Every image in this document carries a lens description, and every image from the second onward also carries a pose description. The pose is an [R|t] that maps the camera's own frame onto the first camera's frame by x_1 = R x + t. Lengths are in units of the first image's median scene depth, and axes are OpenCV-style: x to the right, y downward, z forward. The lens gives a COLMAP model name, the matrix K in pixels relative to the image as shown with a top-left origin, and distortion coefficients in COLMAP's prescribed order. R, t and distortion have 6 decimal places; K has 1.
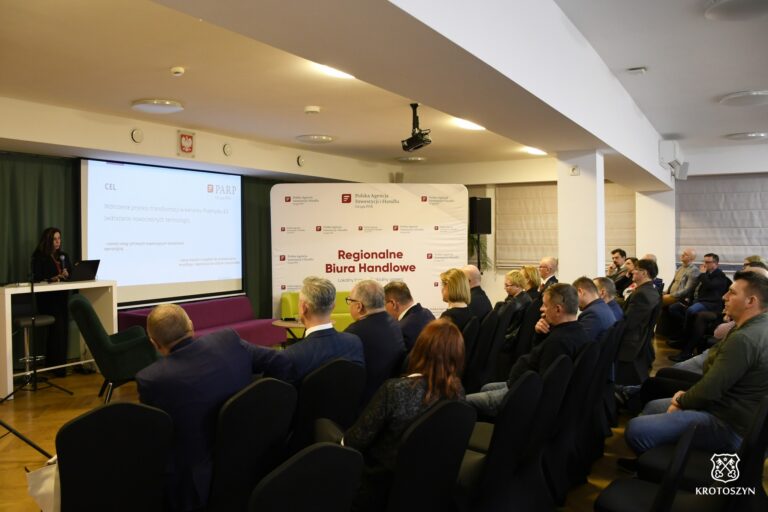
lens RADIAL K [[684.2, 0, 384.6], [0, 684.2, 257.4], [0, 0, 1]] dist [-0.127564, 0.038416]
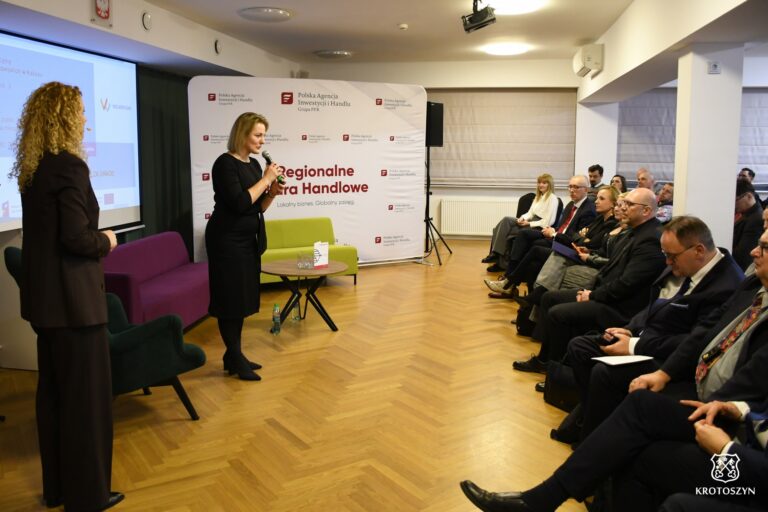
lens RADIAL K [[684.2, 0, 383.8], [0, 684.2, 255.3], [0, 0, 1]] dist [-0.127564, 0.038416]
pose [[0.938846, -0.044149, 0.341494, -0.219266], [0.002995, 0.992756, 0.120112, -0.002212], [-0.344323, -0.111744, 0.932177, 0.230642]]
